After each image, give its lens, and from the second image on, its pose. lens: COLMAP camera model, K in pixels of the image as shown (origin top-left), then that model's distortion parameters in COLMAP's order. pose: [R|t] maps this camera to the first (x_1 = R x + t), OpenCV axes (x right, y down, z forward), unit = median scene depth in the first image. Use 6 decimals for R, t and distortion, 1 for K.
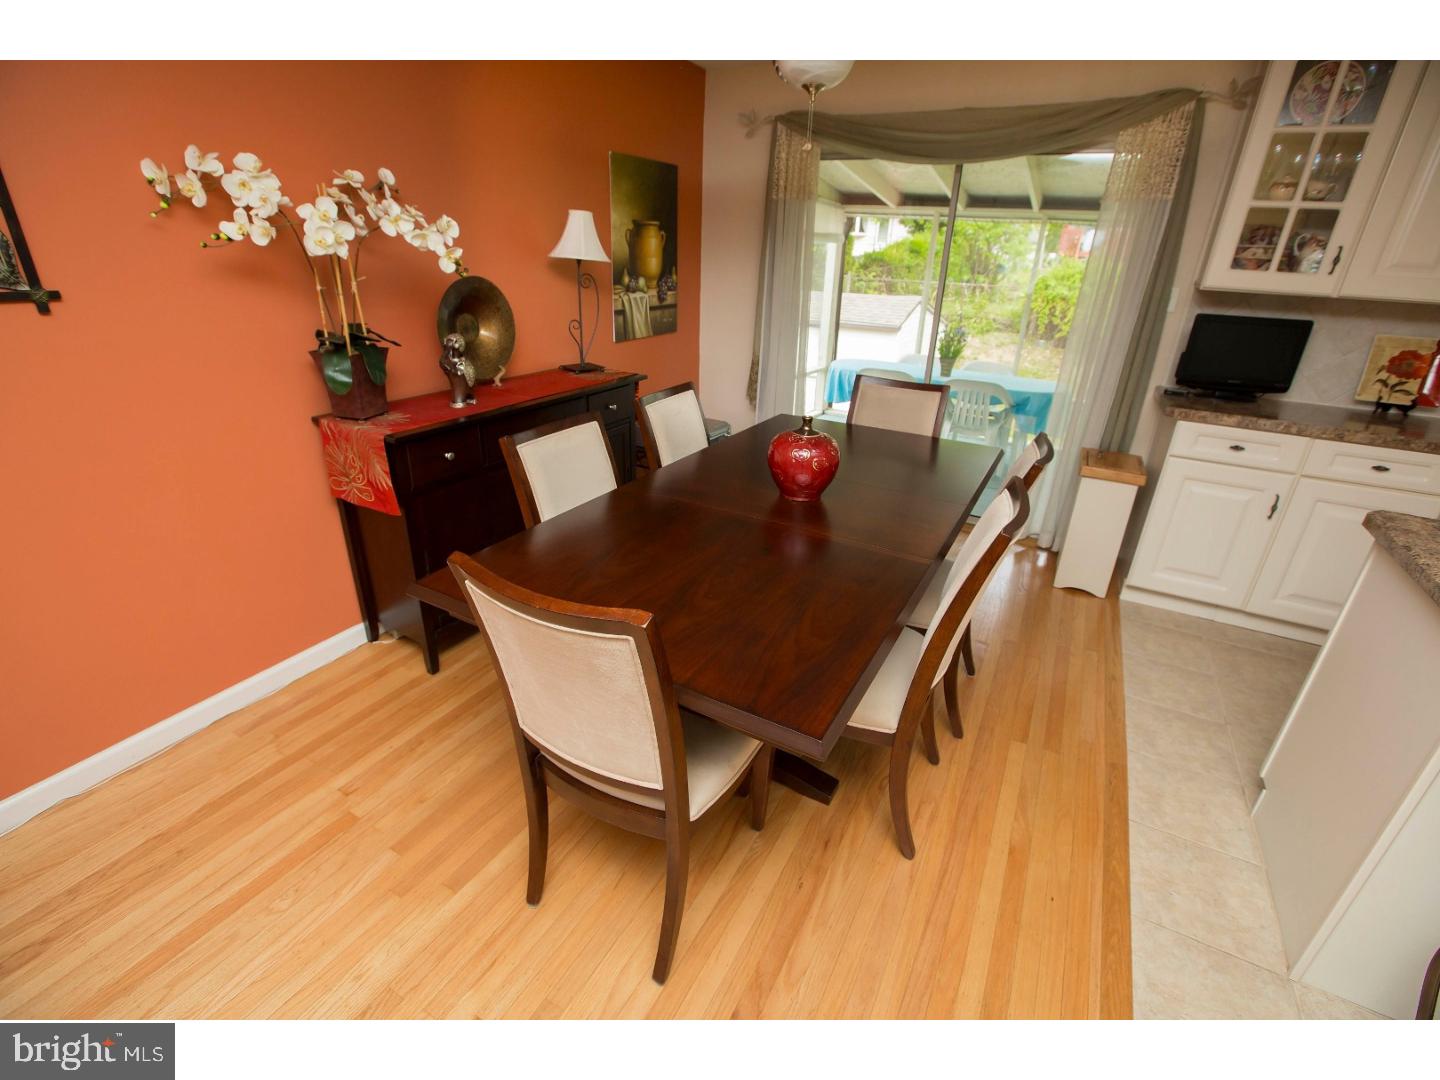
lens RADIAL K [[638.3, 0, 761.0], [0, 638.3, 517.3], [0, 0, 1]] dist [-0.023837, 0.007099]
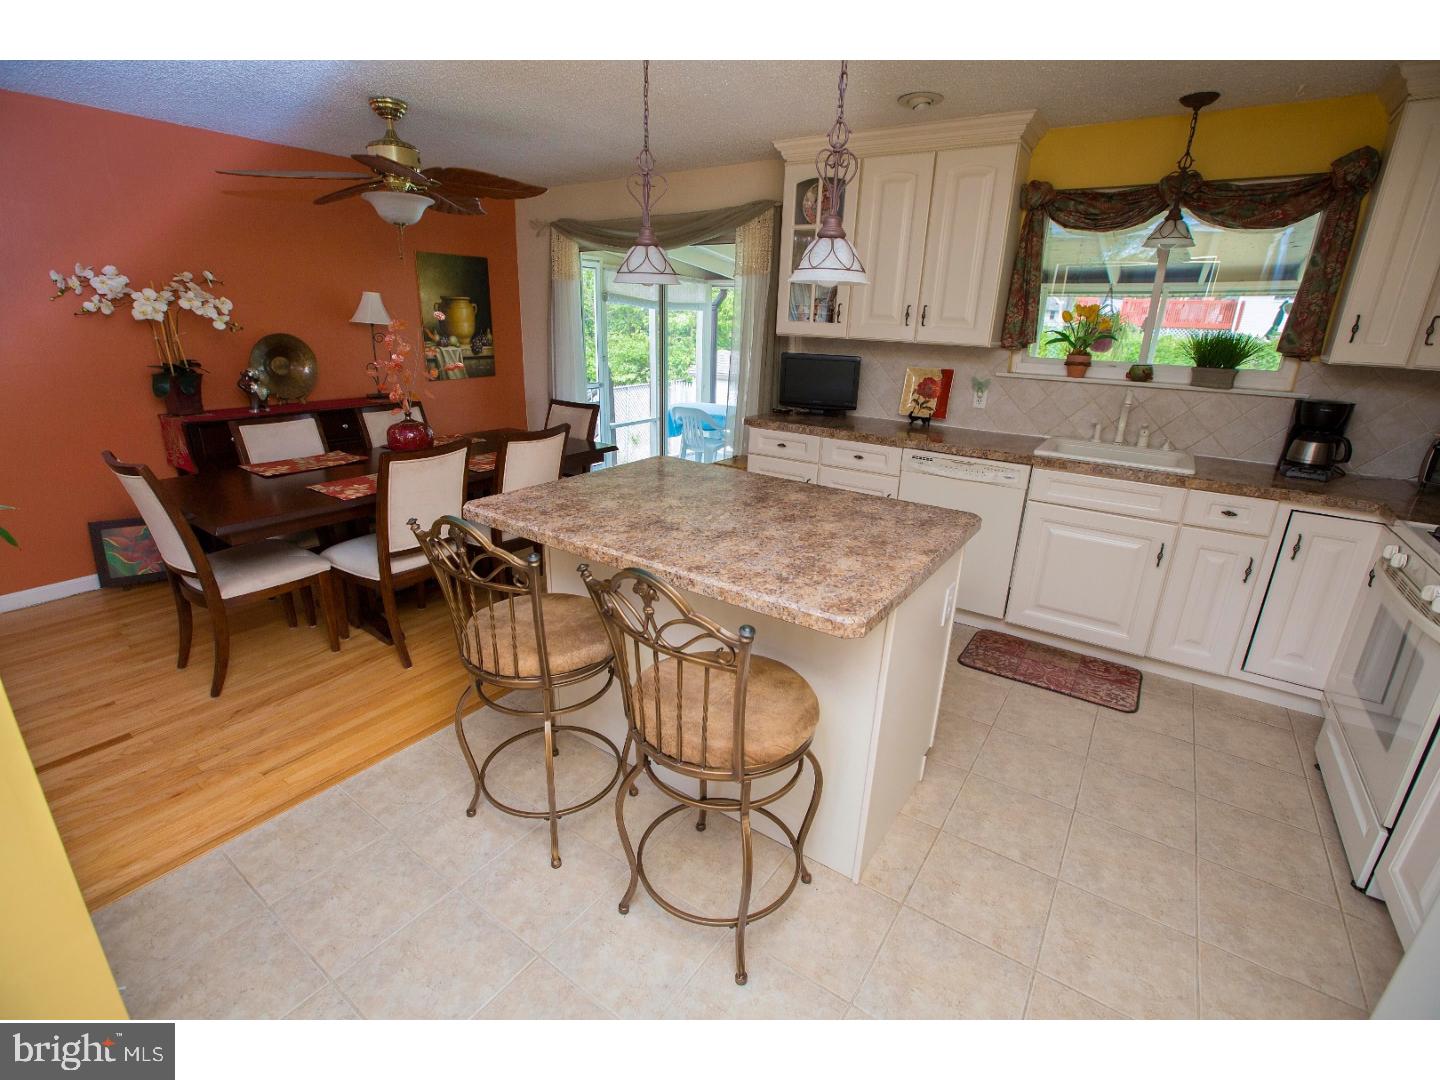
lens RADIAL K [[638.3, 0, 723.0], [0, 638.3, 515.3], [0, 0, 1]] dist [-0.023837, 0.007099]
pose [[0.993477, 0.022670, -0.111758, 0.622298], [-0.034181, 0.994179, -0.102179, 0.145616], [0.108791, 0.105332, 0.988468, -0.288794]]
